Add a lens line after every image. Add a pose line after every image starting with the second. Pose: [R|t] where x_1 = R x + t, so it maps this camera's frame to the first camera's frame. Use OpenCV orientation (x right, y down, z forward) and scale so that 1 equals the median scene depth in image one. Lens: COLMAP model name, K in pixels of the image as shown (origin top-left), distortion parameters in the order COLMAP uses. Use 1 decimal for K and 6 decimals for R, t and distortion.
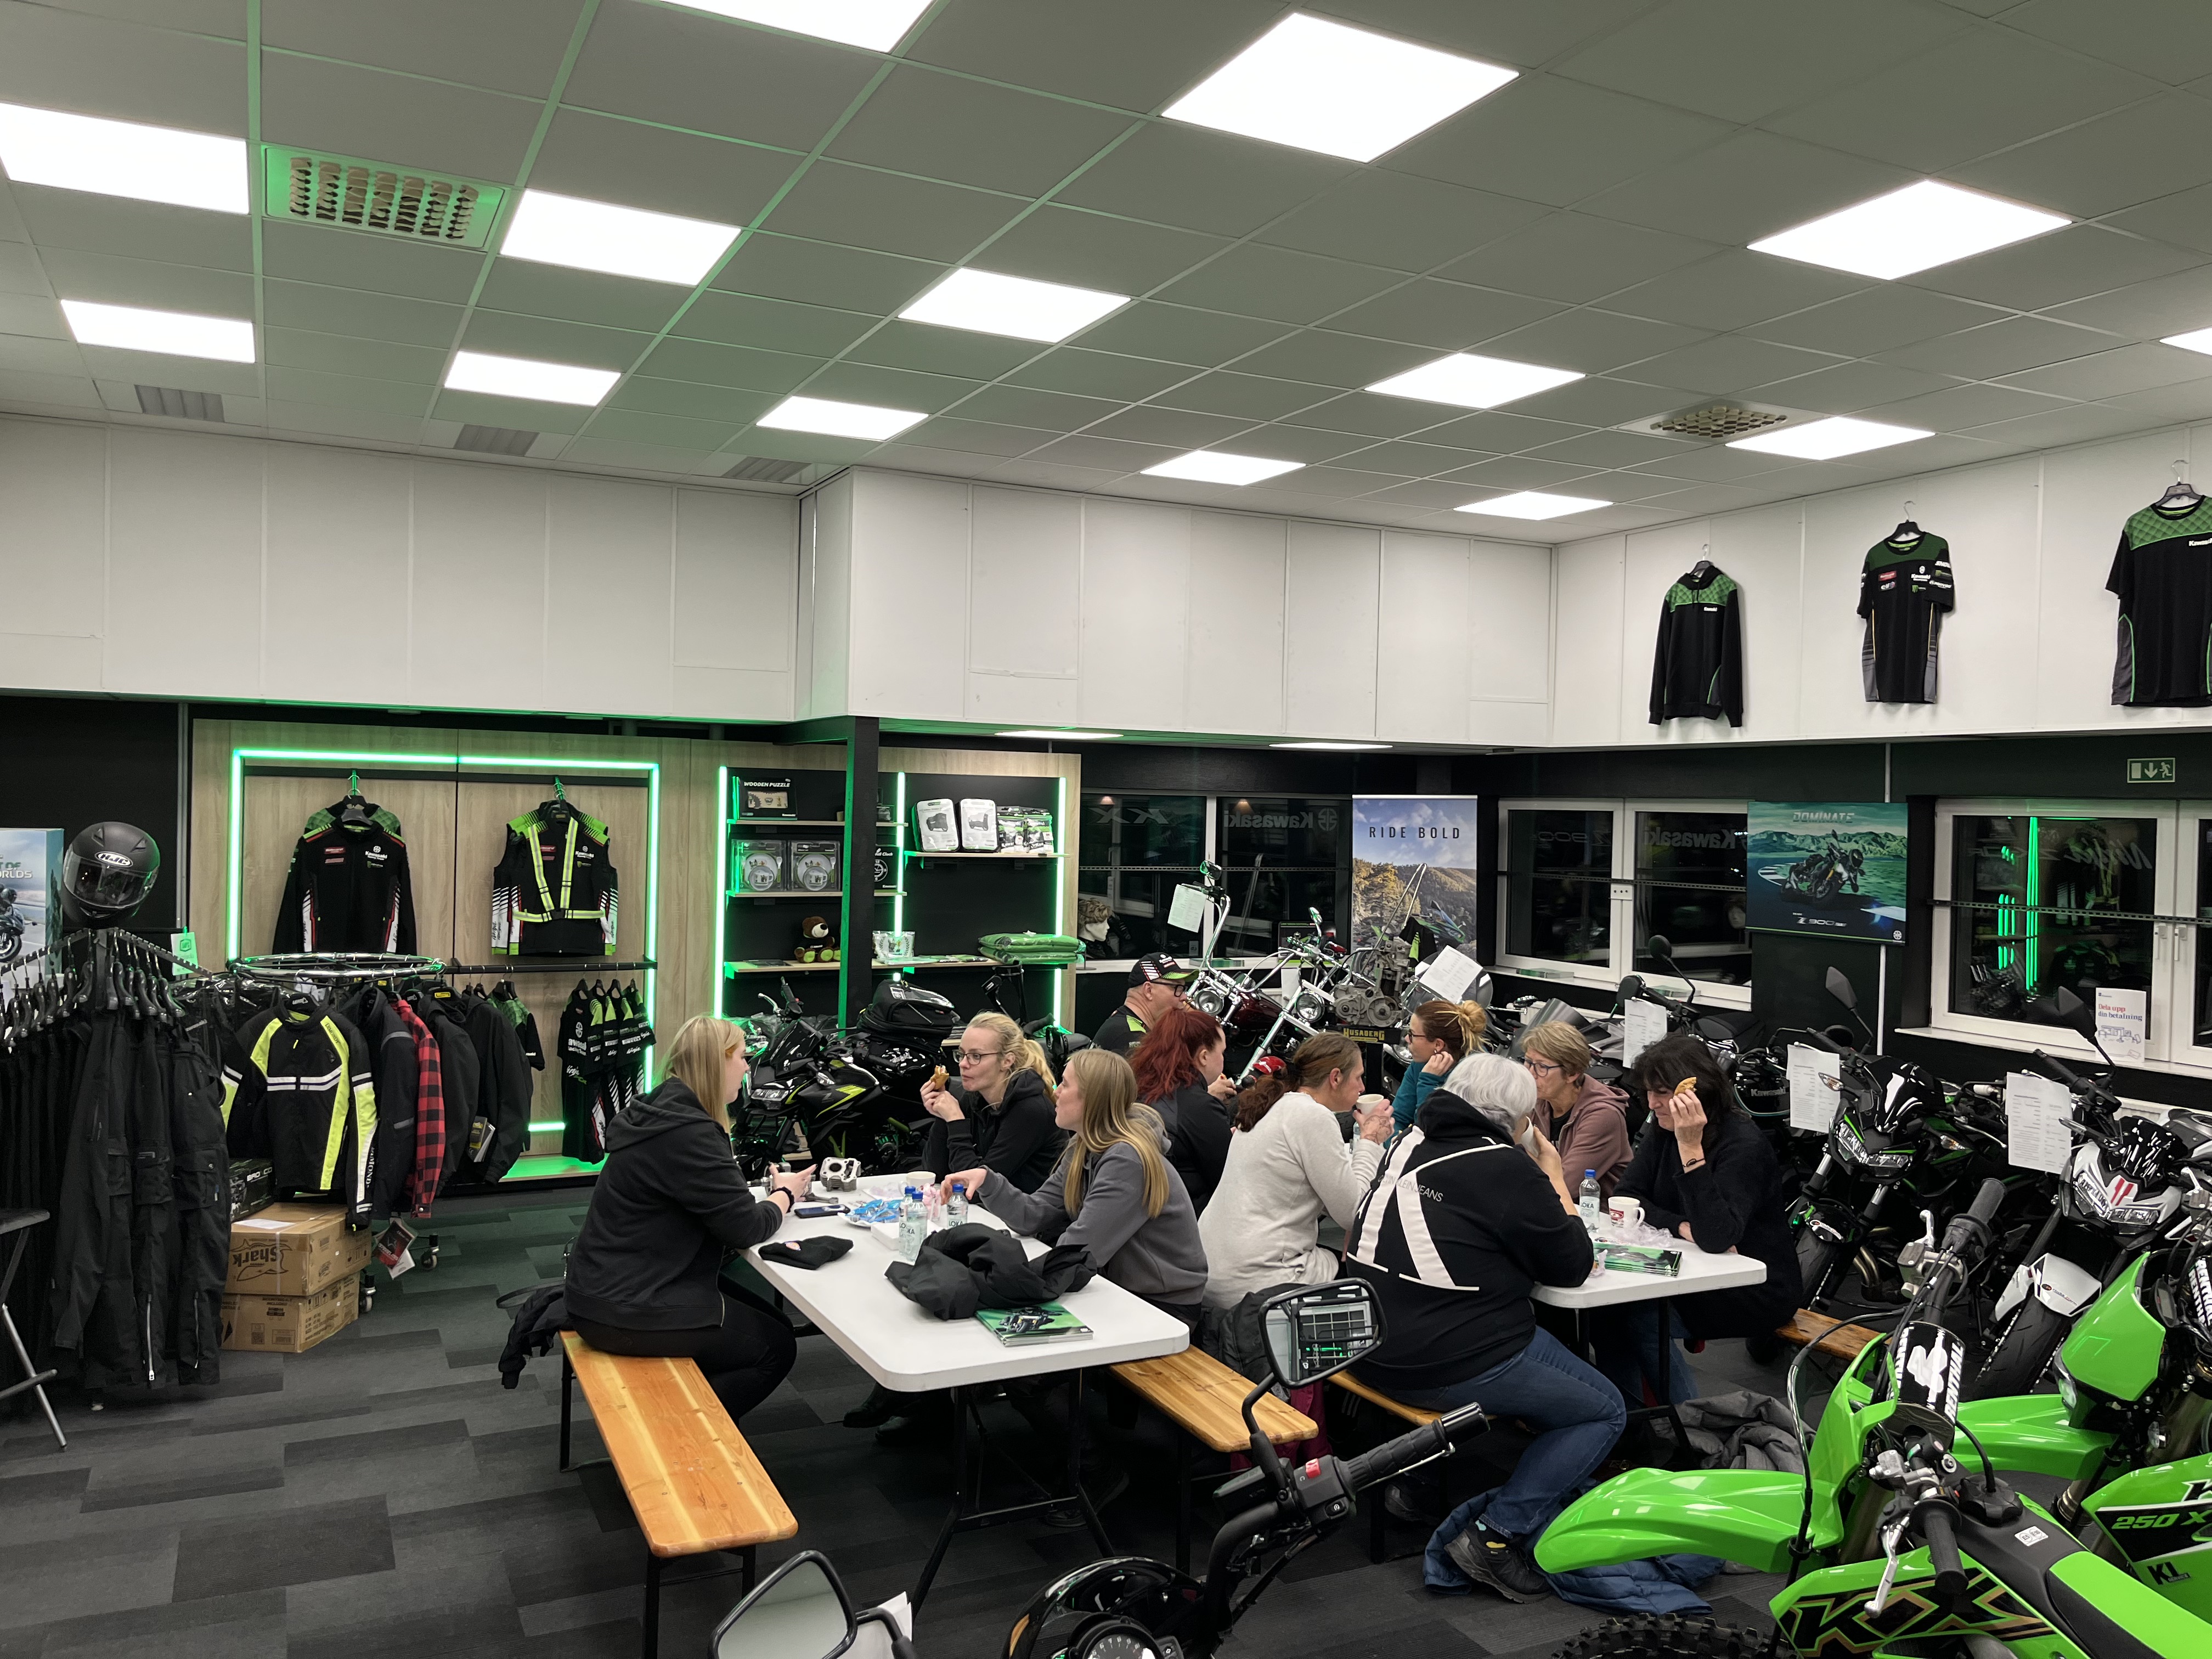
lens RADIAL K [[1675.8, 0, 1119.9], [0, 1675.8, 824.3], [0, 0, 1]] dist [0.056247, -0.073634]
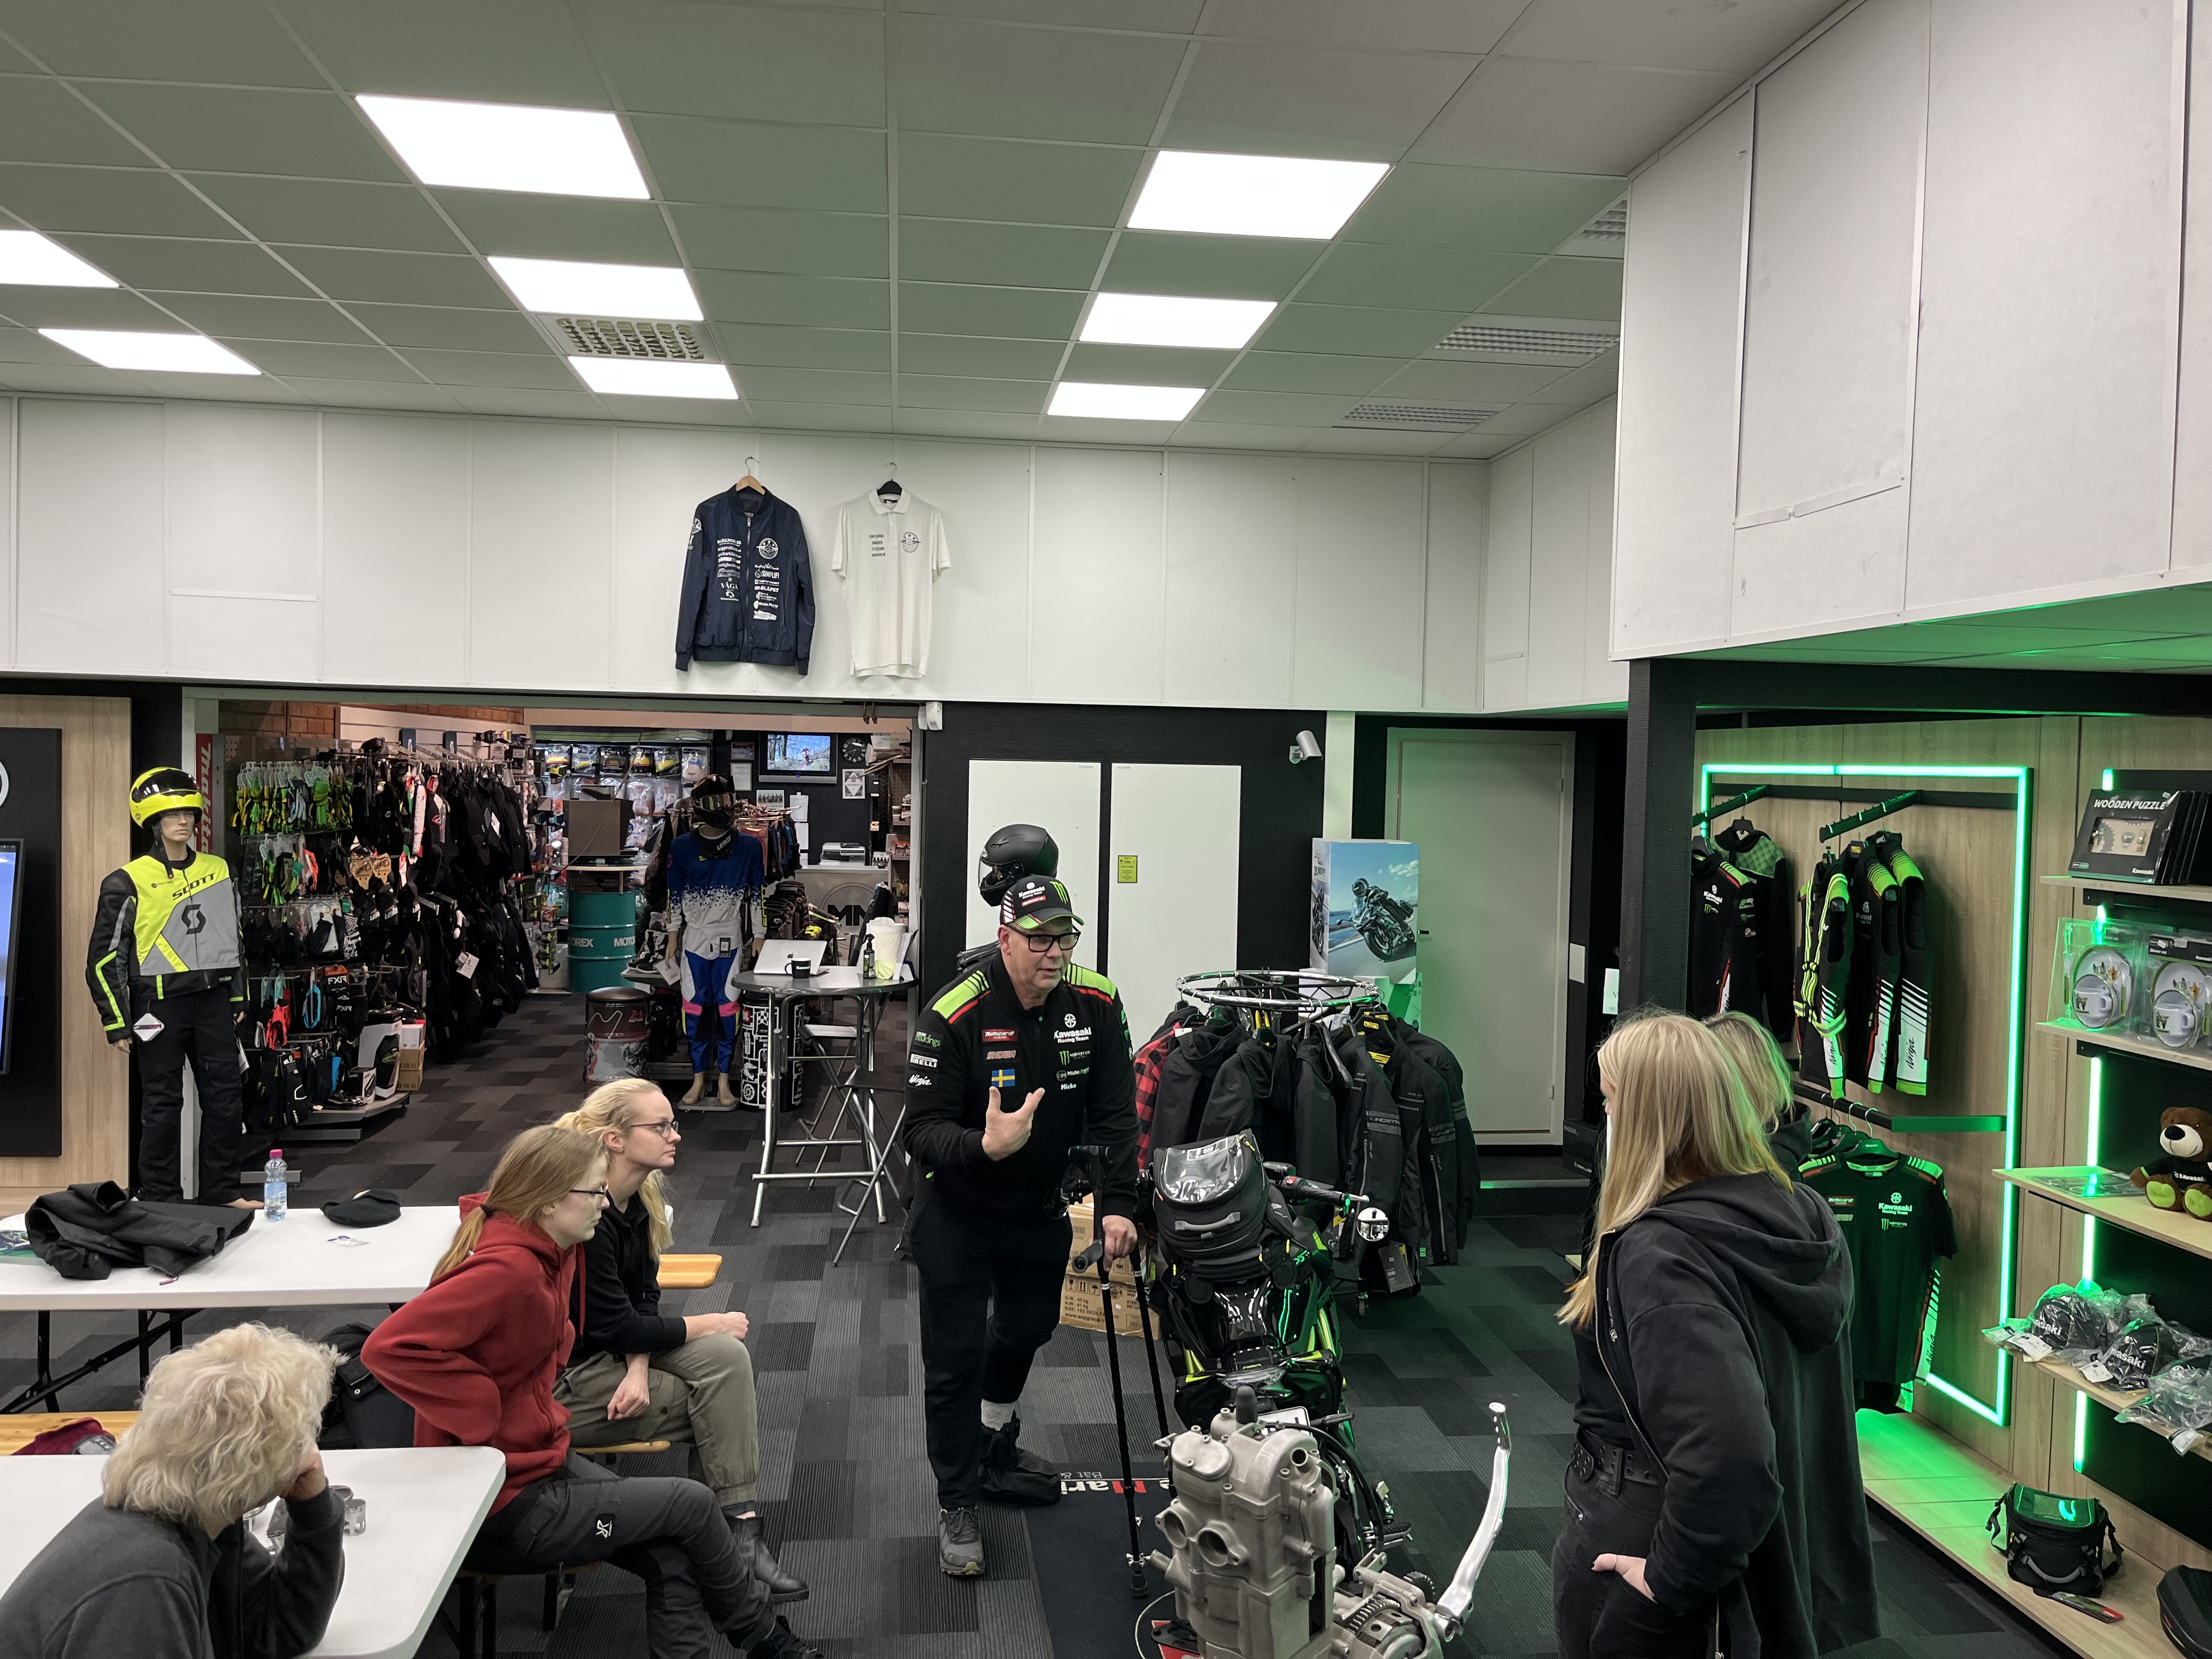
lens RADIAL K [[1675.8, 0, 1109.6], [0, 1675.8, 847.7], [0, 0, 1]] dist [0.056247, -0.073634]
pose [[-0.326438, 0.018781, -0.945032, 0.357534], [-0.039976, 0.998634, 0.033655, -0.017598], [0.944373, 0.048765, -0.325241, 0.961684]]
